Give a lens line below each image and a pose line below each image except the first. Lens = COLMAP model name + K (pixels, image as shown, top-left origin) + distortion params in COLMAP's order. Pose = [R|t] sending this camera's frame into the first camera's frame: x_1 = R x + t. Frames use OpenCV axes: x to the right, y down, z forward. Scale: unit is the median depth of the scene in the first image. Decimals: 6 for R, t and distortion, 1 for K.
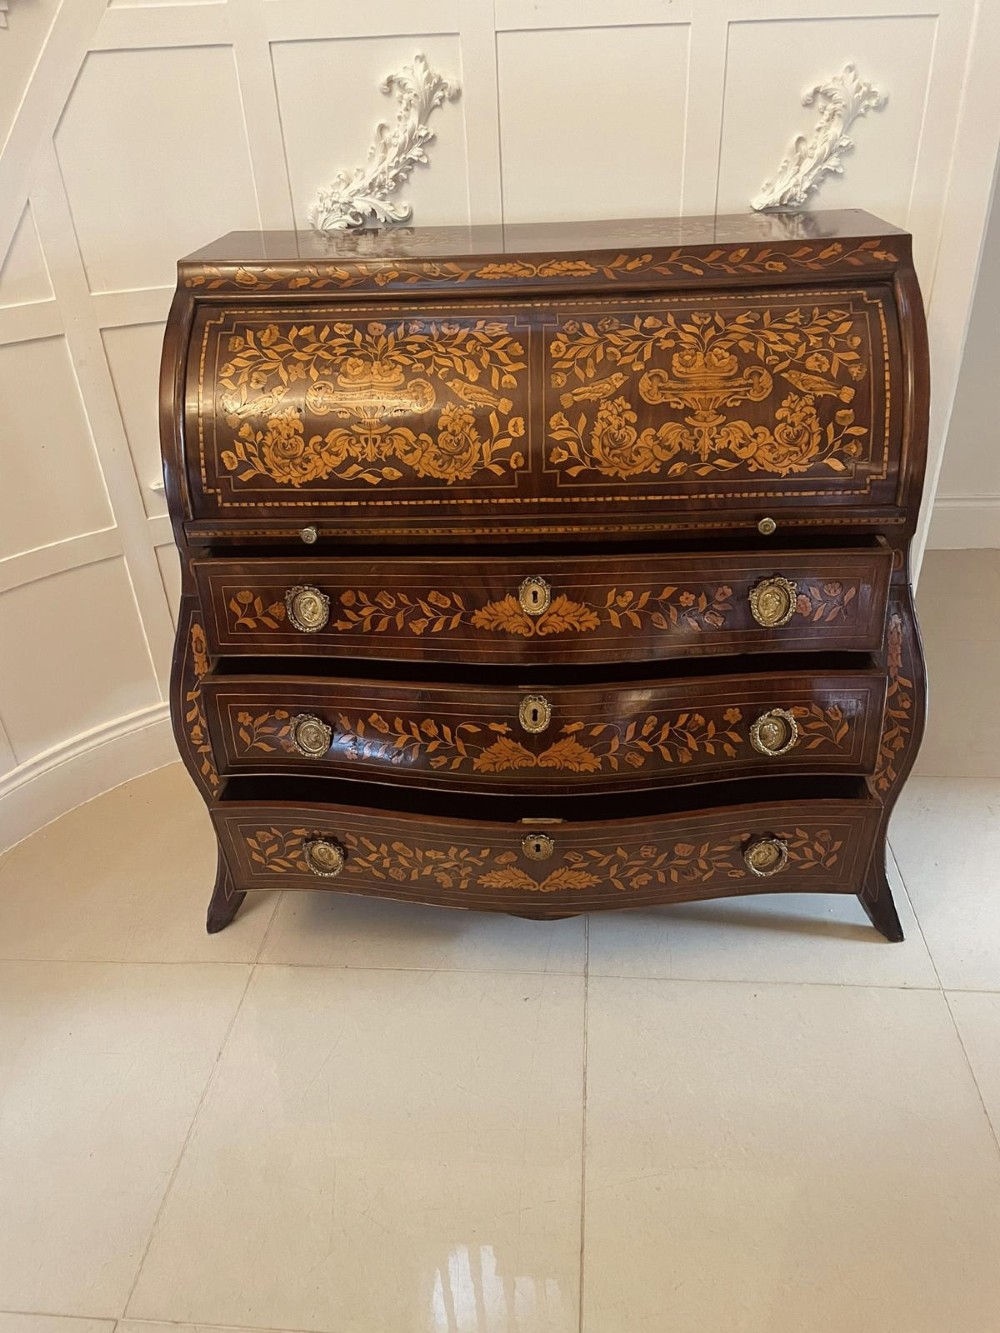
lens RADIAL K [[1002.1, 0, 511.0], [0, 1002.1, 676.6], [0, 0, 1]] dist [0.087354, -0.117883]
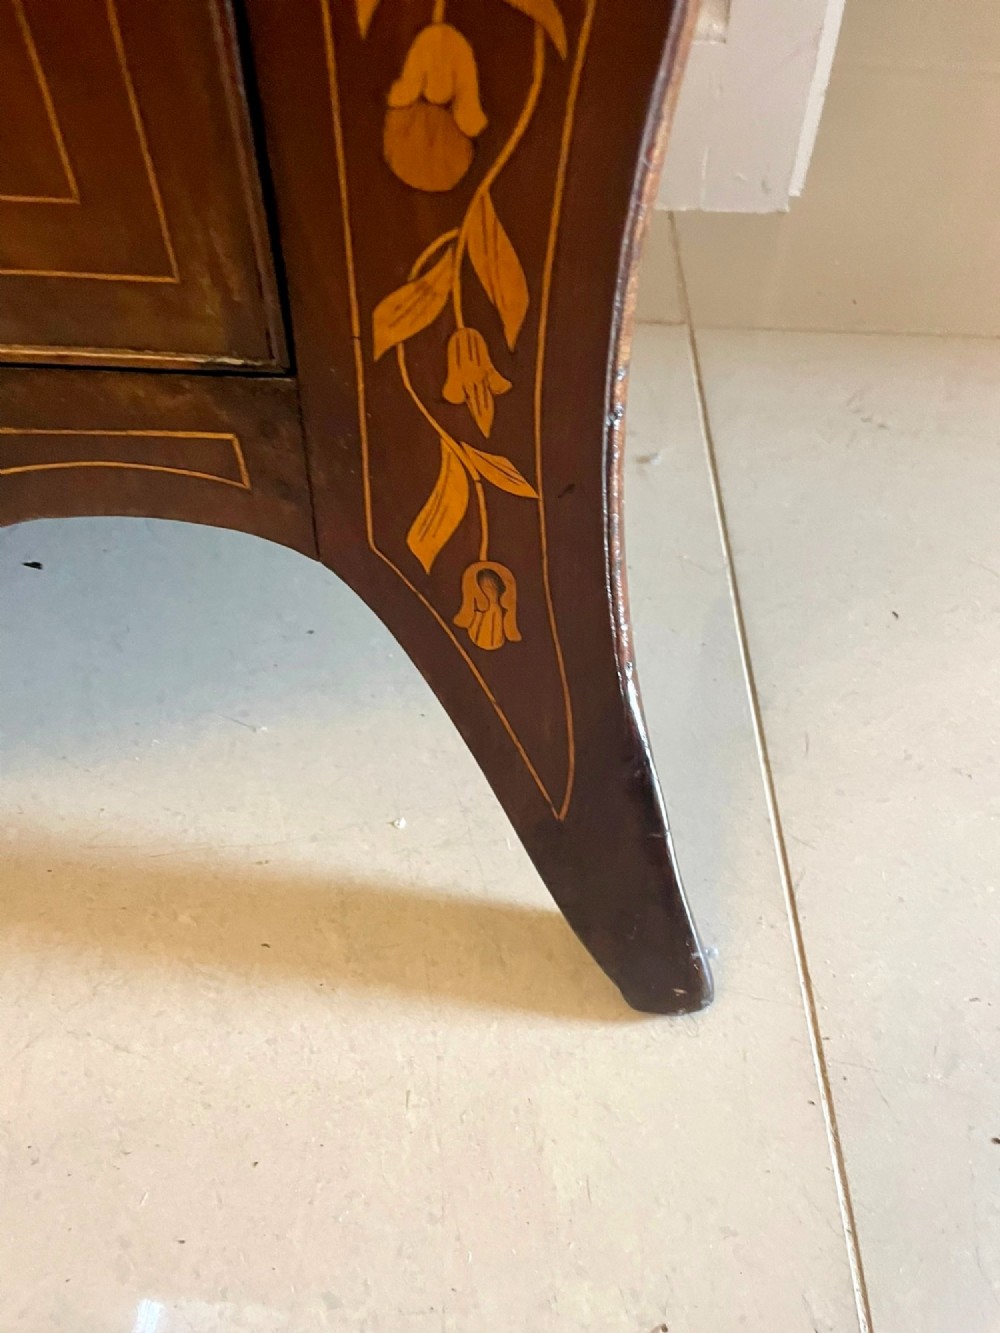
lens RADIAL K [[1006.1, 0, 502.9], [0, 1006.1, 660.4], [0, 0, 1]] dist [0.093586, -0.124702]
pose [[0.997782, 0.016263, 0.064542, 0.393520], [-0.030617, 0.973154, 0.228111, 0.181993], [-0.059100, -0.229581, 0.971494, 0.977726]]
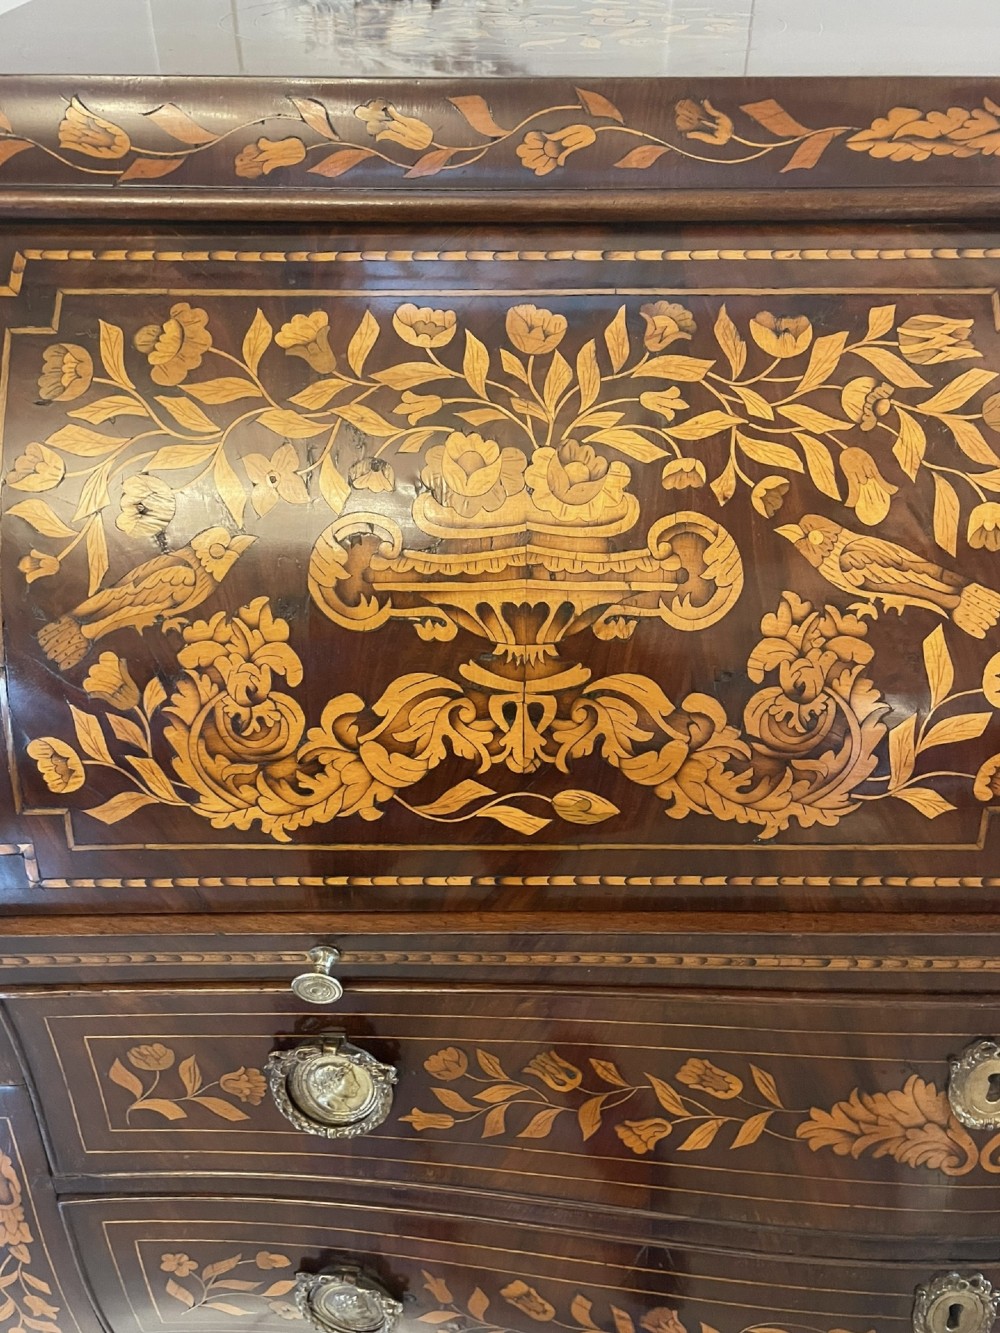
lens RADIAL K [[1070.7, 0, 500.0], [0, 1070.7, 666.5], [0, 0, 1]] dist [0.103979, -0.148845]
pose [[0.998494, -0.001298, 0.054850, -0.159719], [-0.005478, 0.992364, 0.123221, -0.280157], [-0.054592, -0.123336, 0.990862, 0.659943]]
